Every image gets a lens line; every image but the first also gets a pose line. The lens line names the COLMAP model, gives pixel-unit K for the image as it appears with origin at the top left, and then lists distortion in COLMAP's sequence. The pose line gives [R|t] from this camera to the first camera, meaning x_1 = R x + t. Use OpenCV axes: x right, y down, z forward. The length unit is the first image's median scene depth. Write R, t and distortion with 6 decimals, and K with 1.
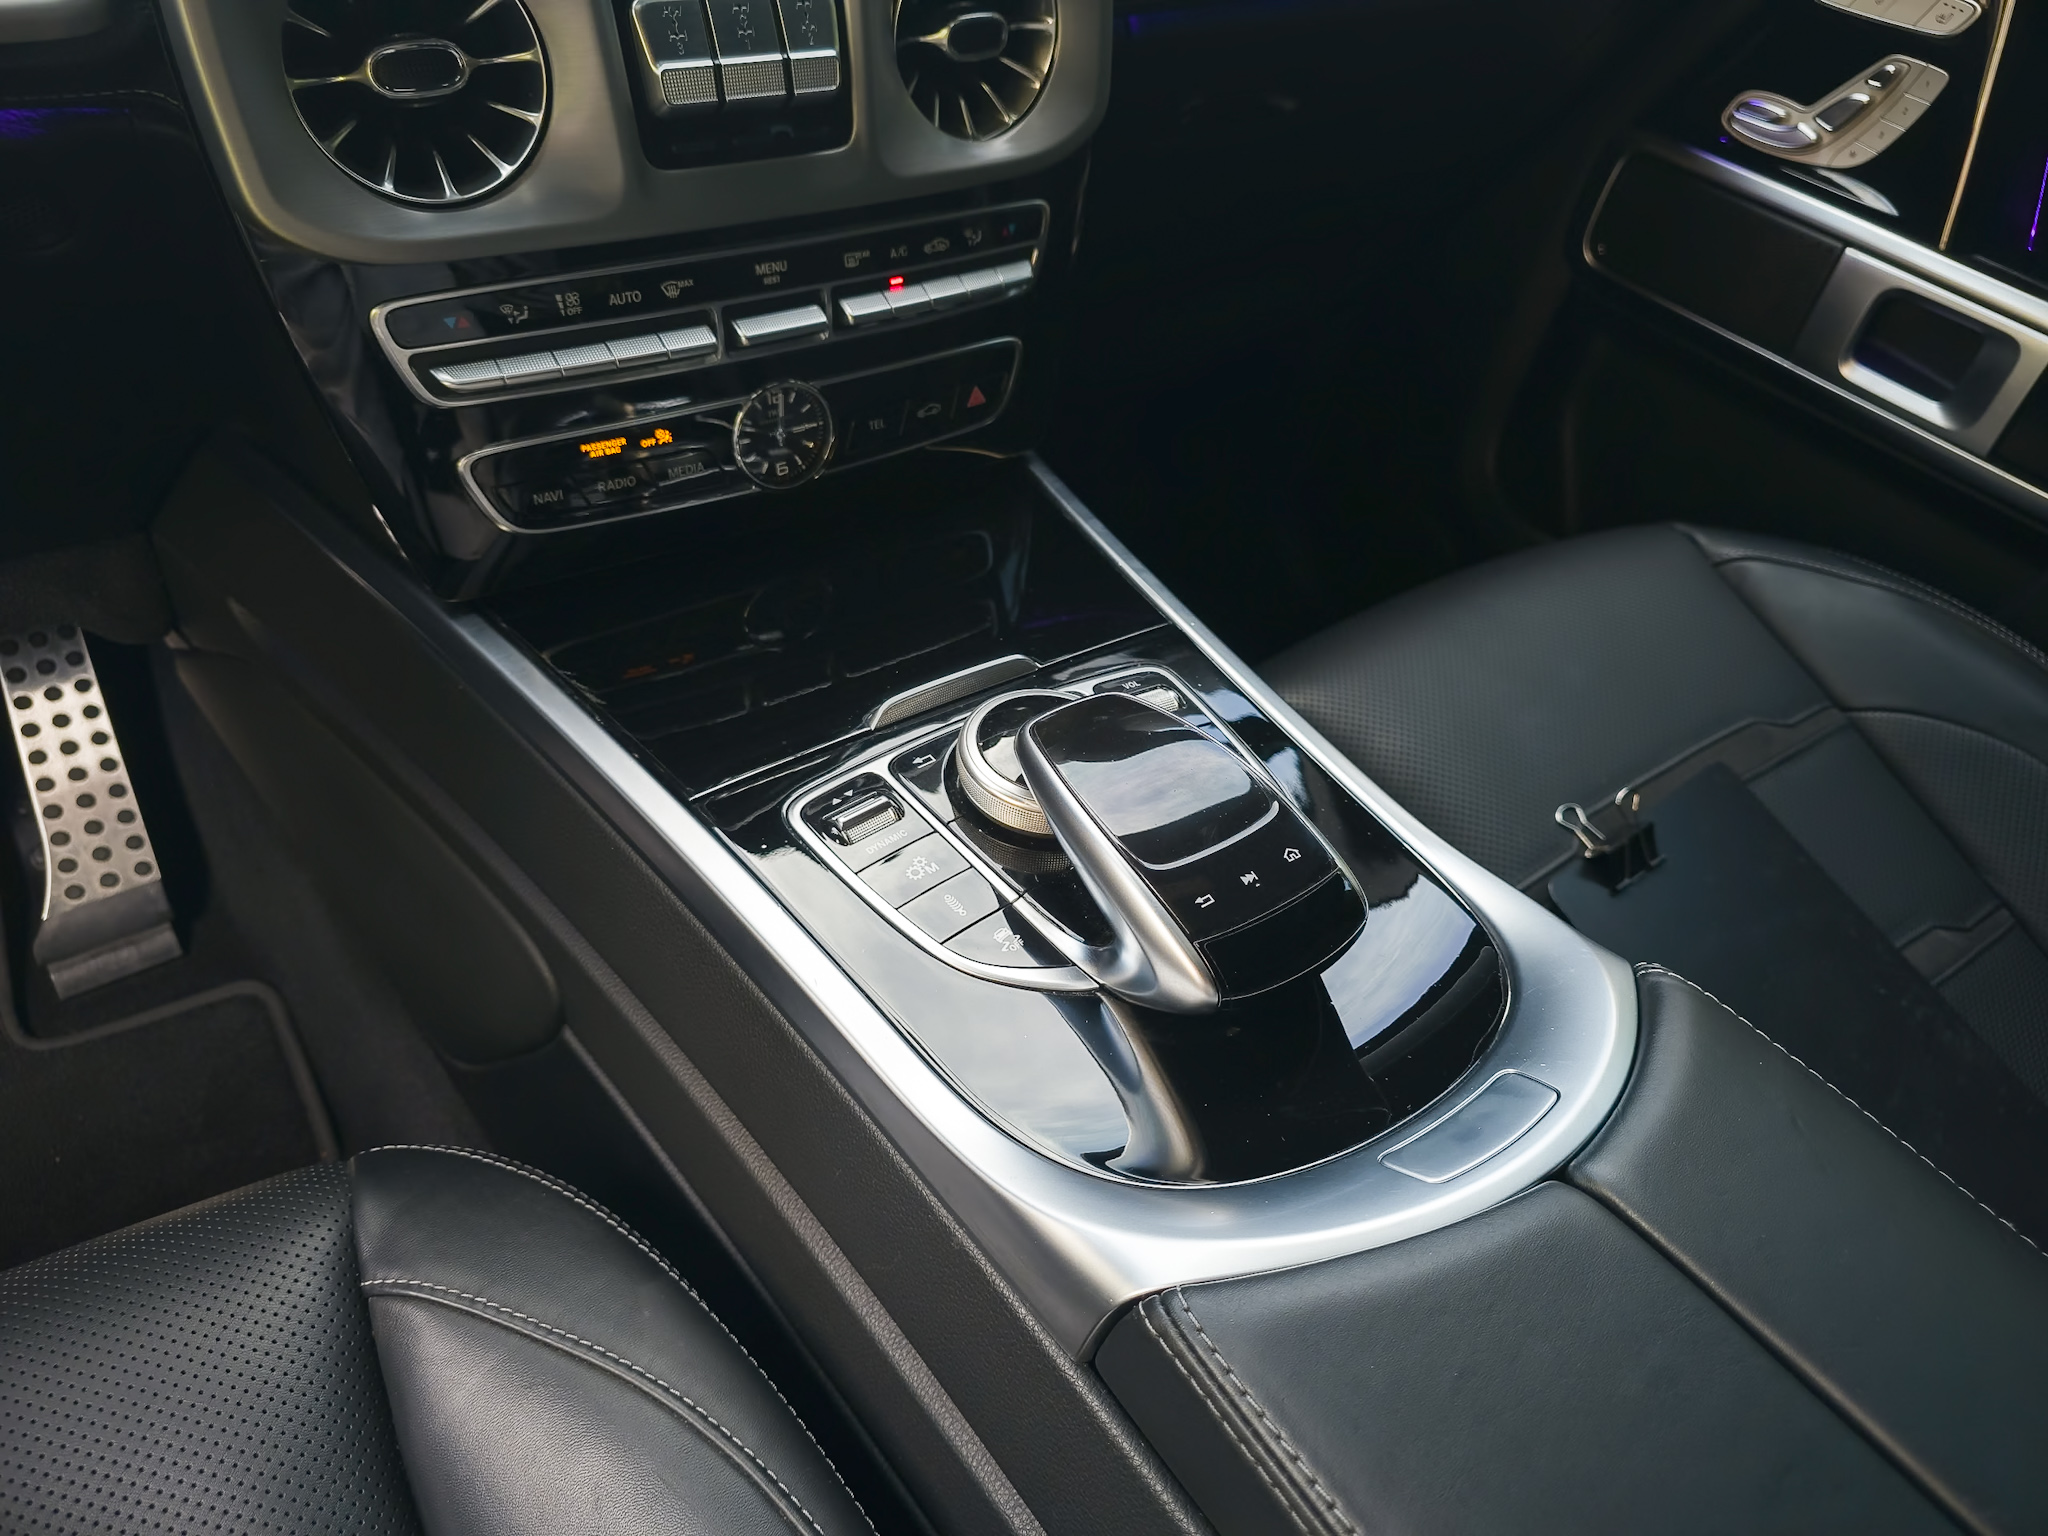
lens RADIAL K [[1404.3, 0, 1028.2], [0, 1404.3, 755.6], [0, 0, 1]] dist [0.001225, -0.006614]
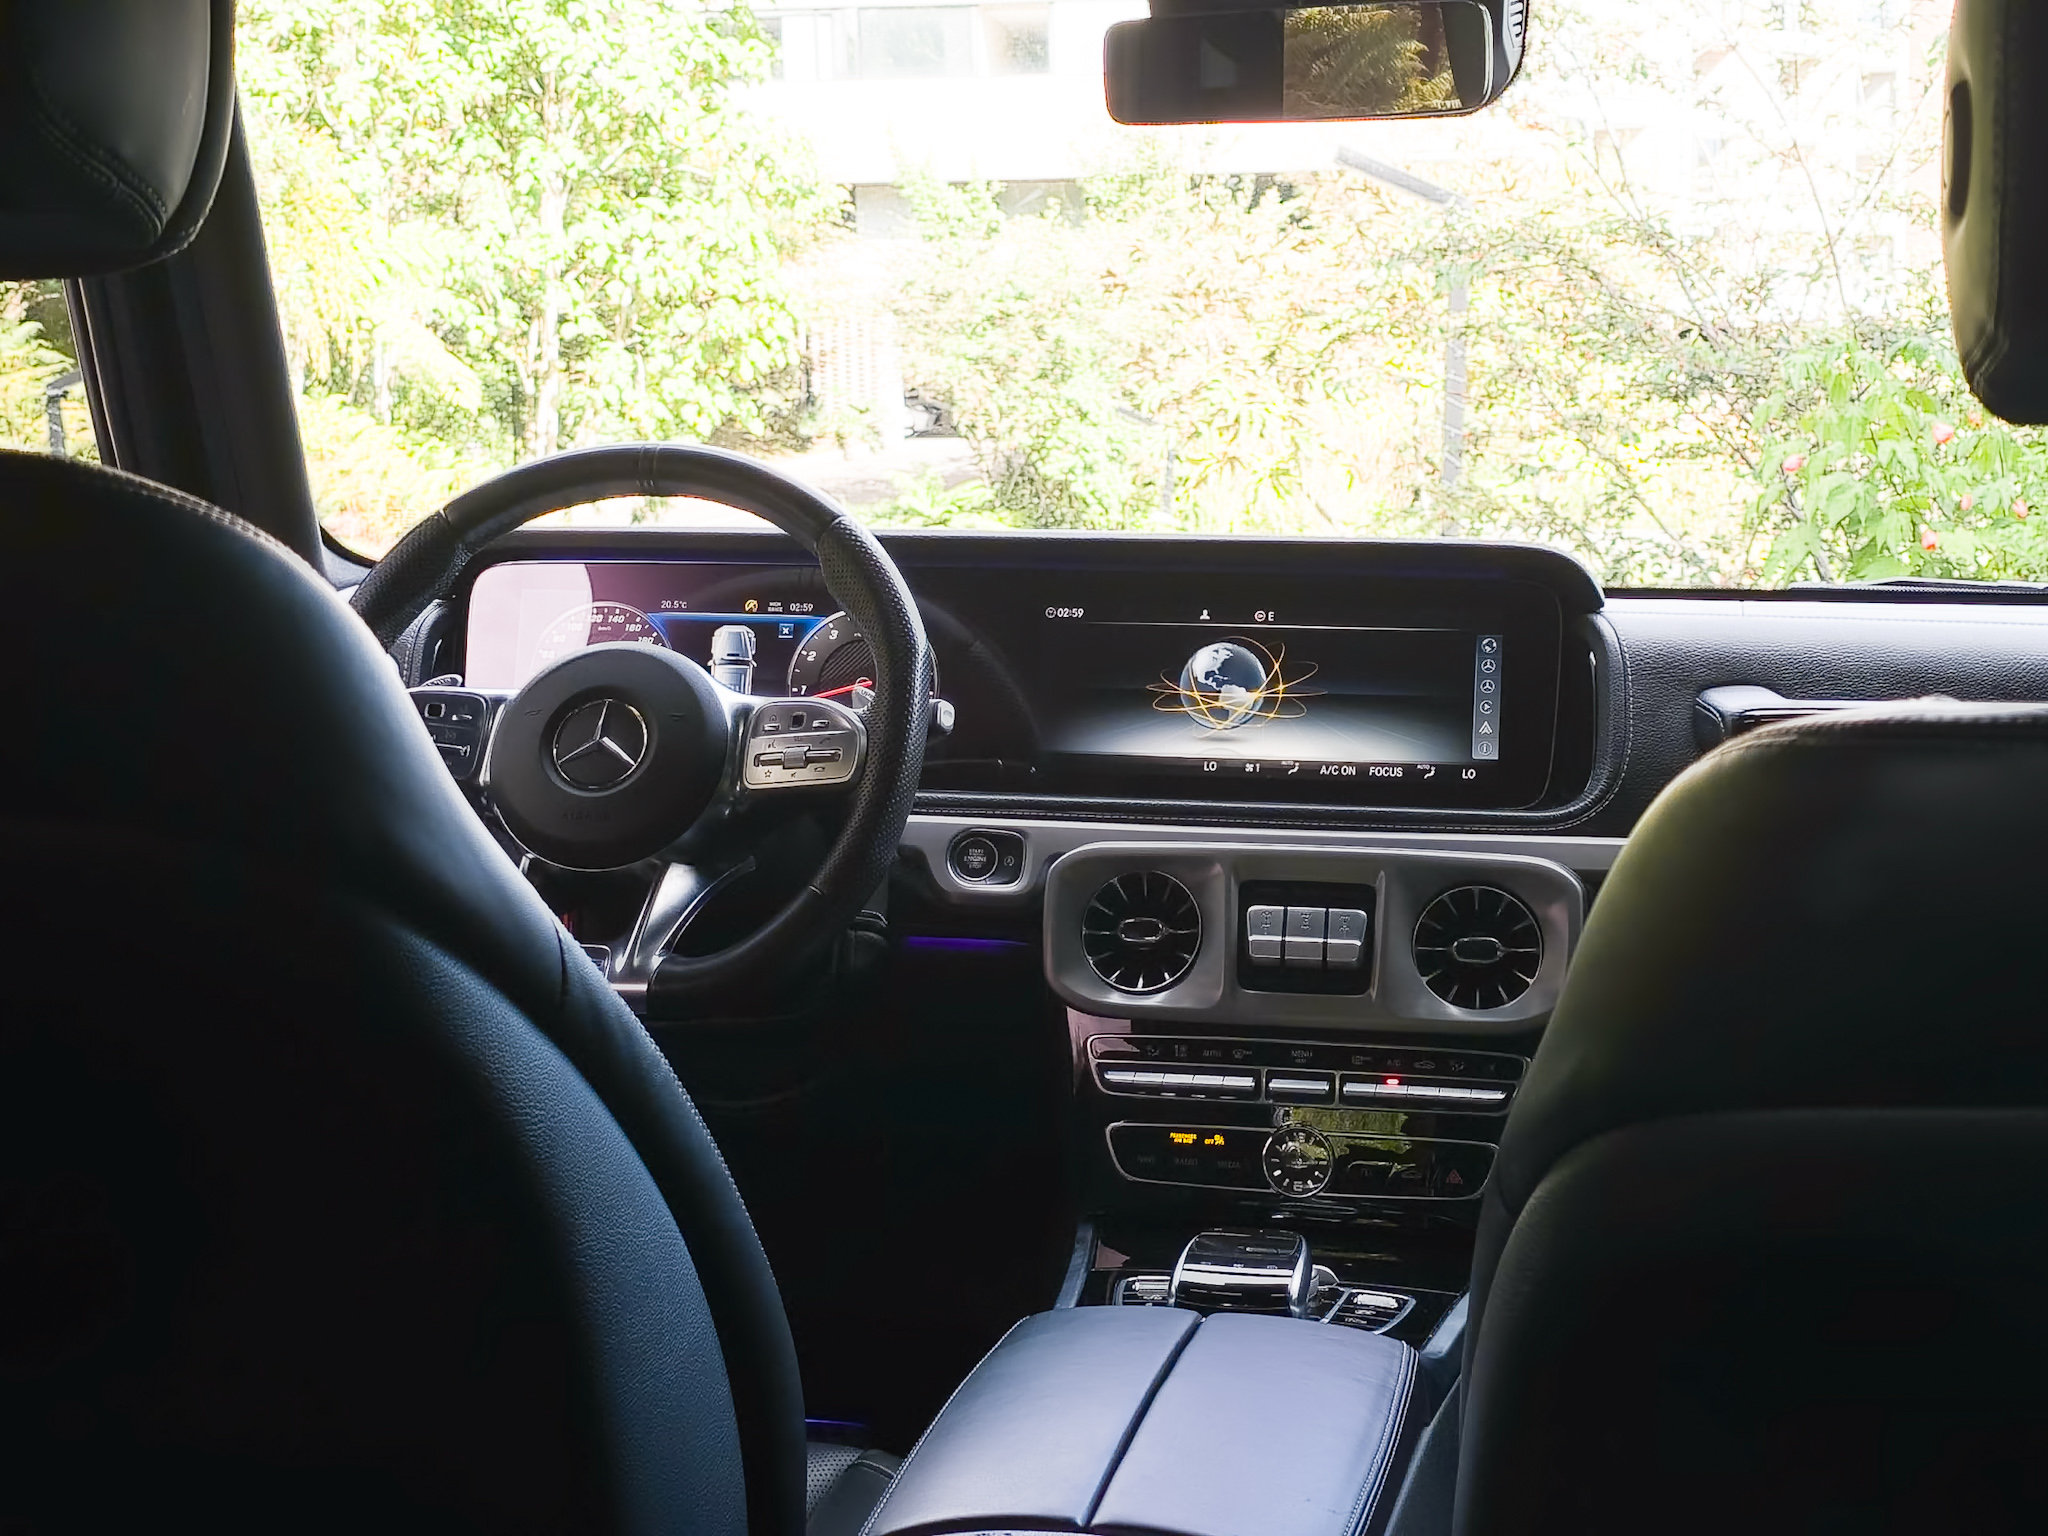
lens RADIAL K [[3424.8, 0, 1024.0], [0, 3424.8, 768.0], [0, 0, 1]] dist [0.455557, -2.142209]
pose [[0.659887, -0.041312, -0.750228, 2.486034], [-0.450102, 0.777769, -0.438730, 1.234192], [0.601629, 0.627191, 0.494645, -1.328167]]
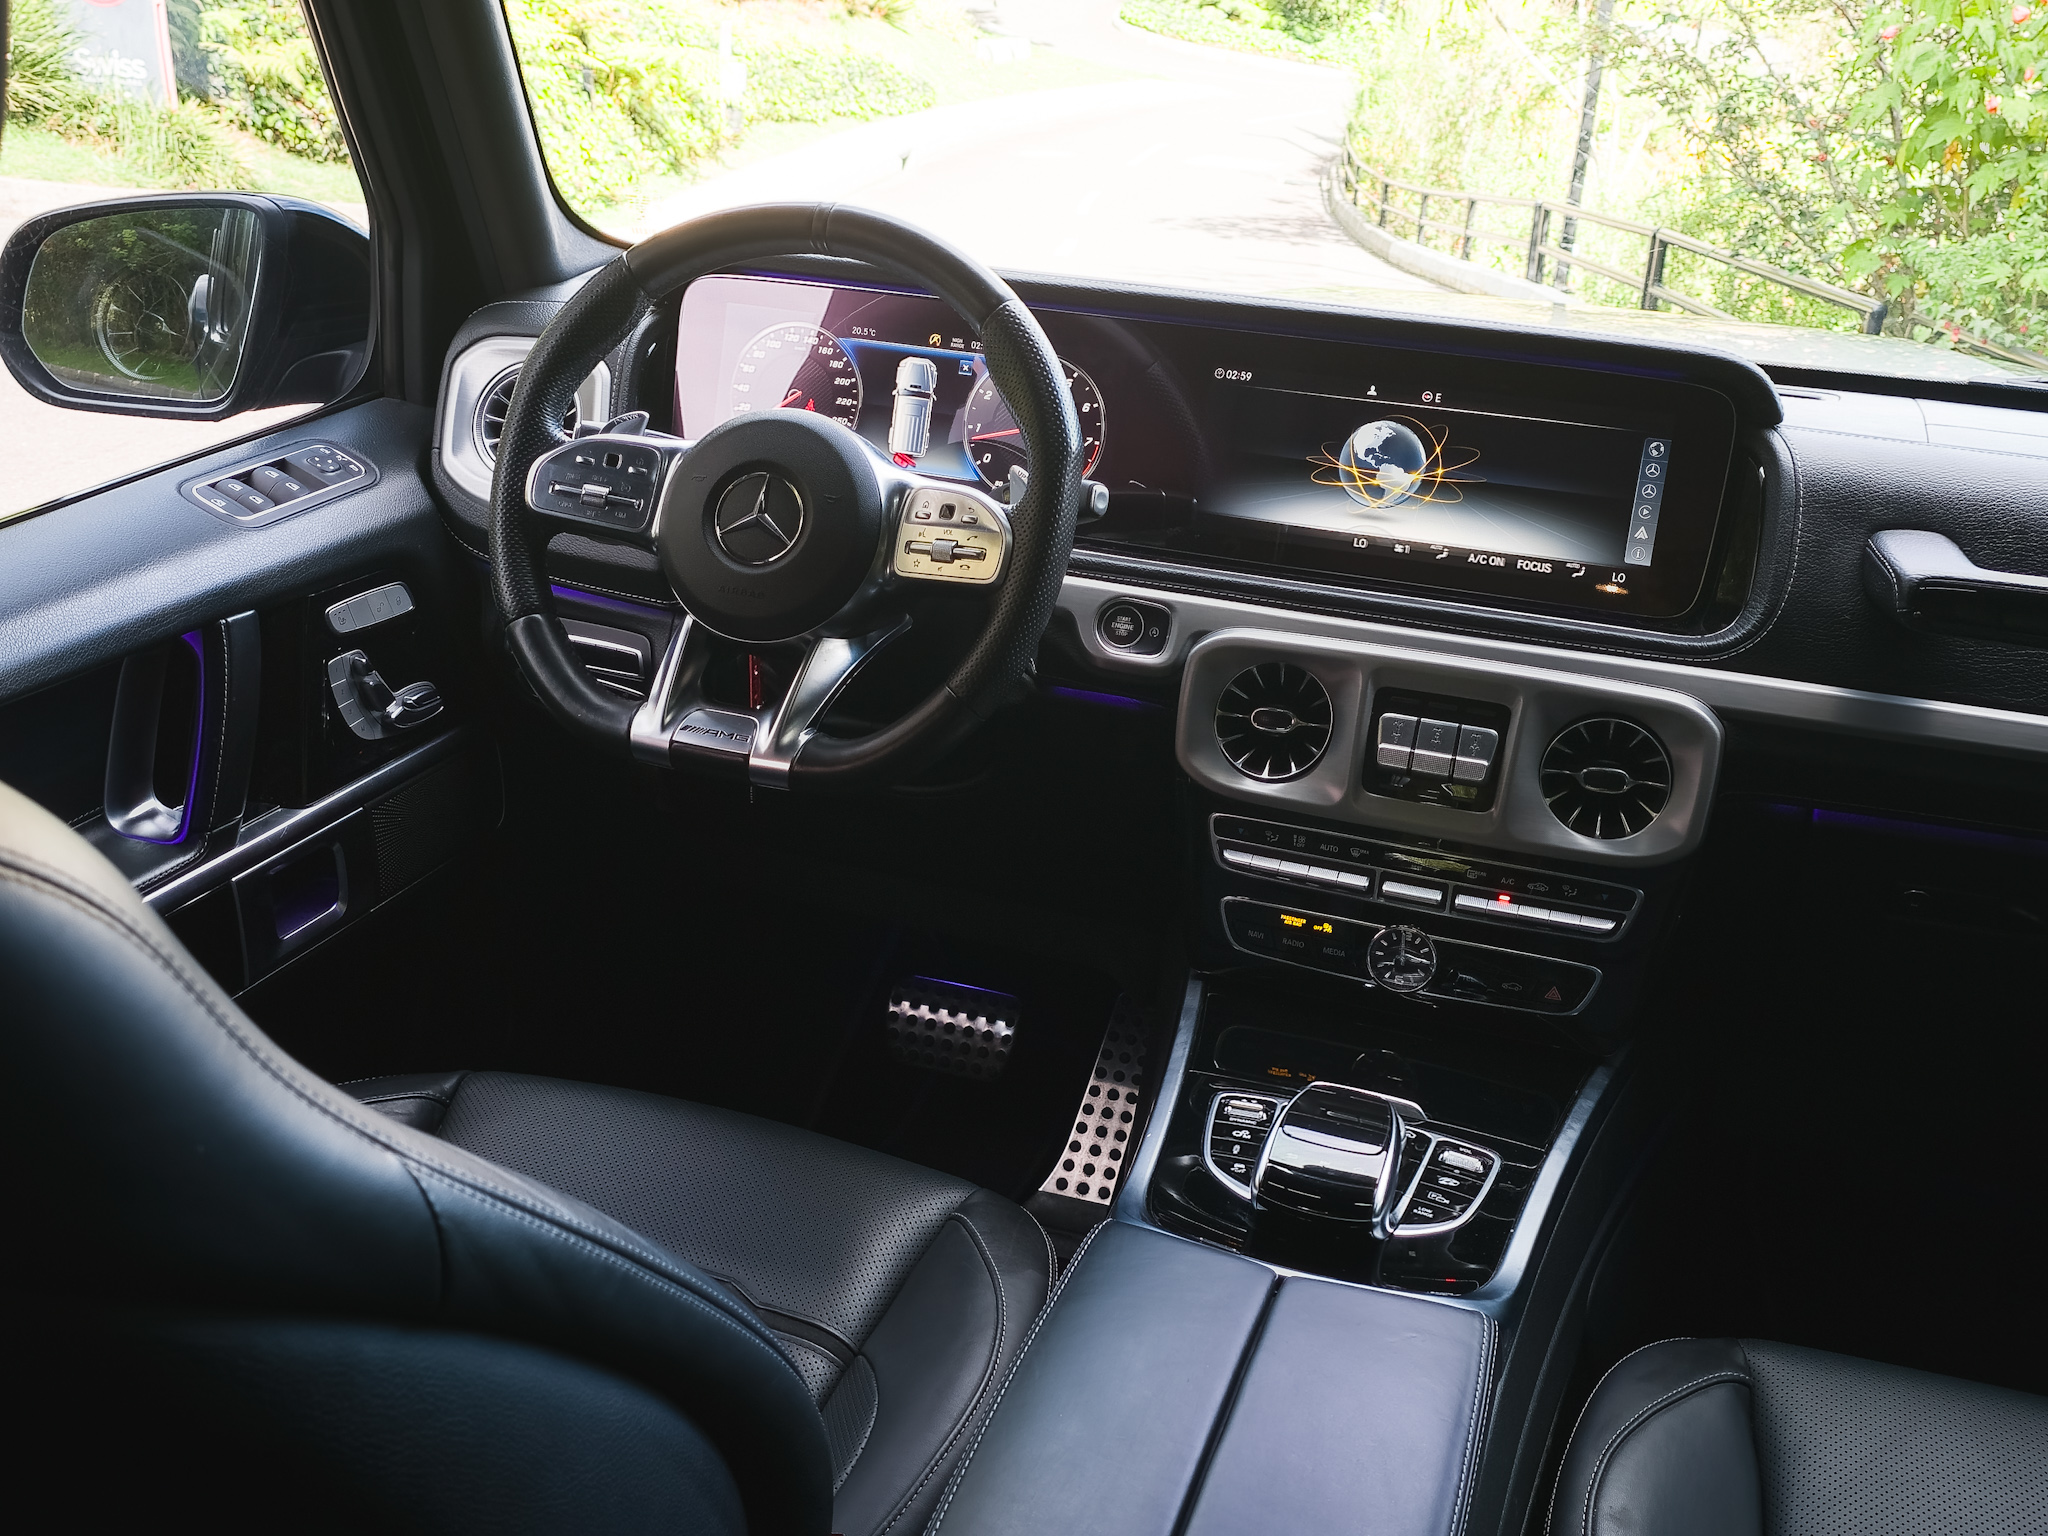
lens RADIAL K [[2285.1, 0, 929.8], [0, 2285.1, 774.5], [0, 0, 1]] dist [0.065940, -0.045744]
pose [[0.550782, 0.211261, -0.807470, 1.607772], [-0.548045, 0.821203, -0.158972, 0.314984], [0.629513, 0.530089, 0.568084, -0.952414]]
